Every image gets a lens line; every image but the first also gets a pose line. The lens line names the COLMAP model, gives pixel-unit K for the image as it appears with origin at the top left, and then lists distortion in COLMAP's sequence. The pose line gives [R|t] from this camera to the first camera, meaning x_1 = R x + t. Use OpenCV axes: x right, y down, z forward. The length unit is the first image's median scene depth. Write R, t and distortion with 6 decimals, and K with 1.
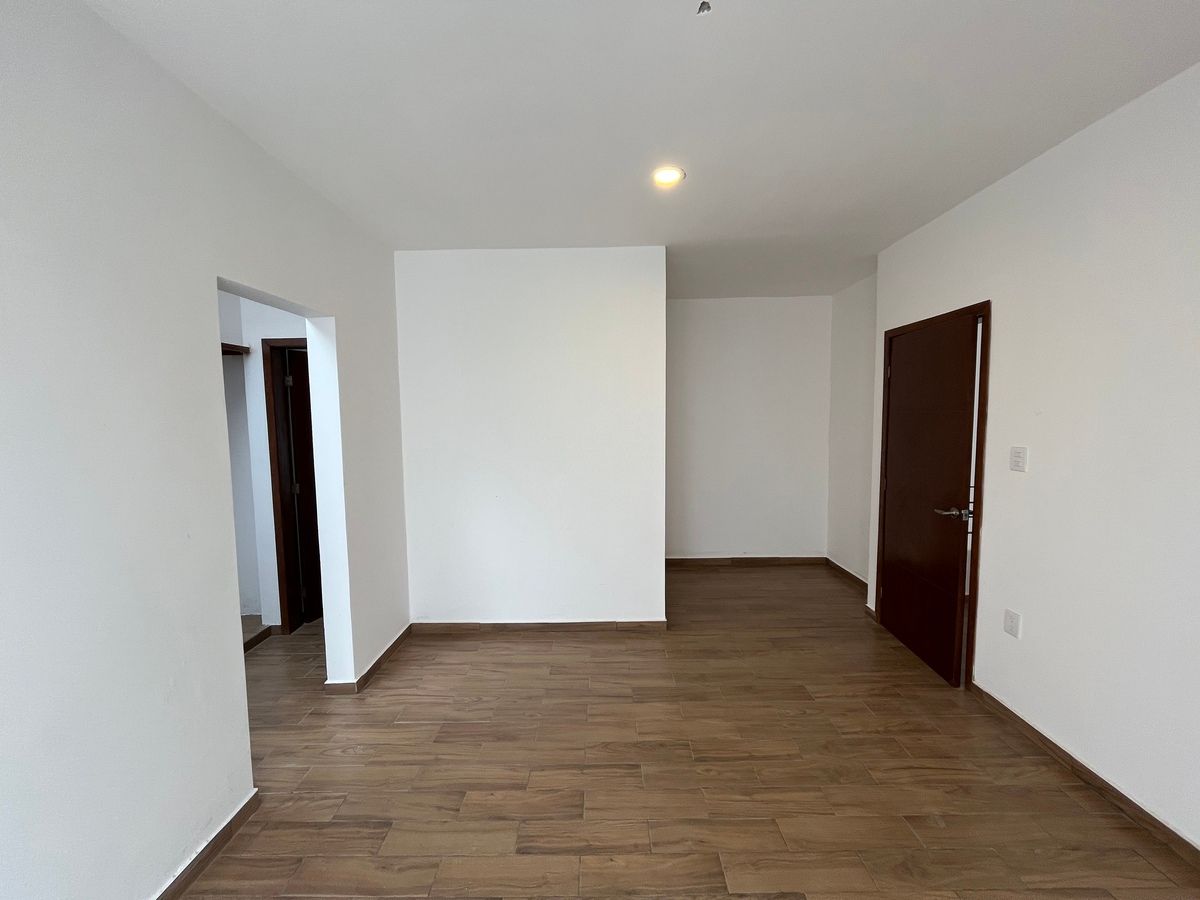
lens RADIAL K [[487.0, 0, 600.7], [0, 487.0, 451.4], [0, 0, 1]] dist [-0.002304, -0.000400]
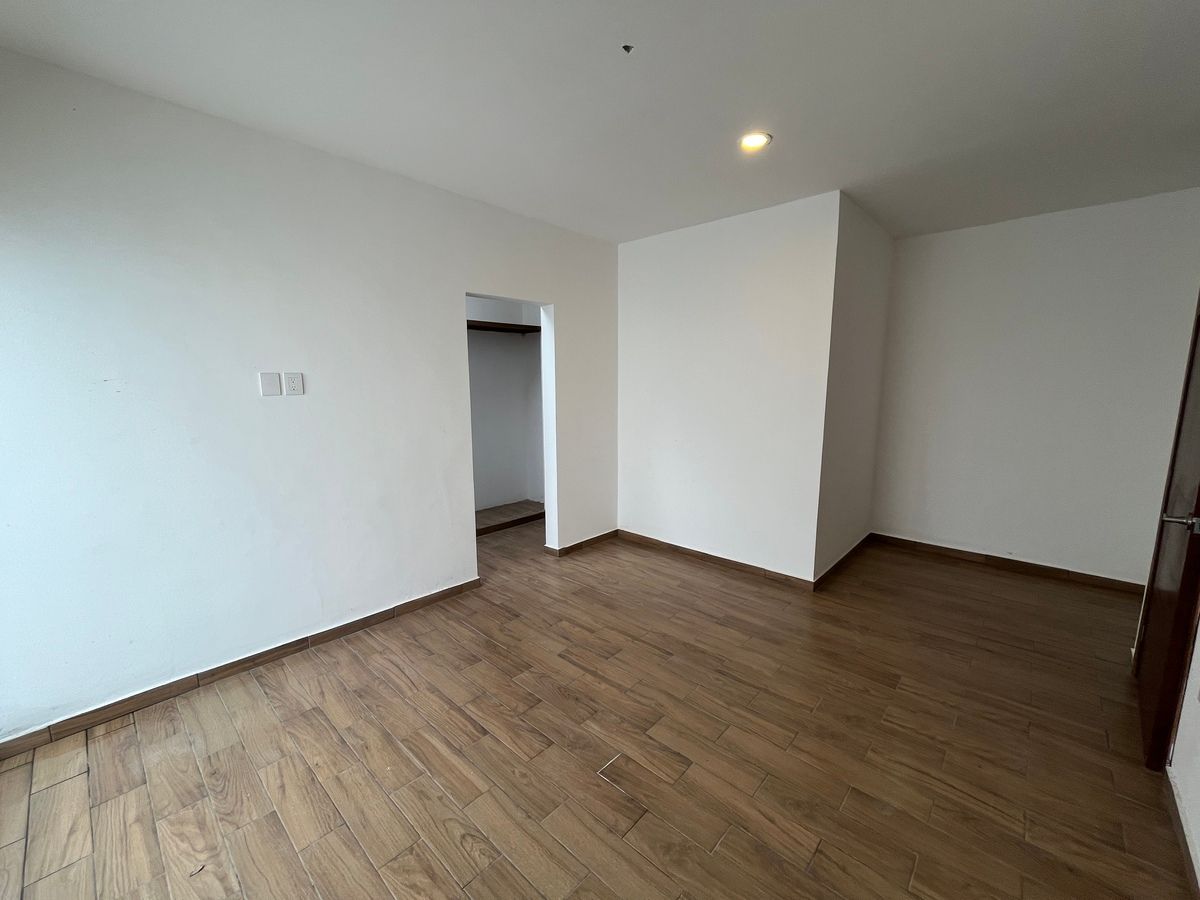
lens RADIAL K [[487.0, 0, 600.7], [0, 487.0, 451.4], [0, 0, 1]] dist [-0.002304, -0.000400]
pose [[0.741393, 0.111945, -0.661668, 0.590104], [-0.059363, 0.993063, 0.101496, 0.011592], [0.668440, -0.035970, 0.742896, -0.024701]]
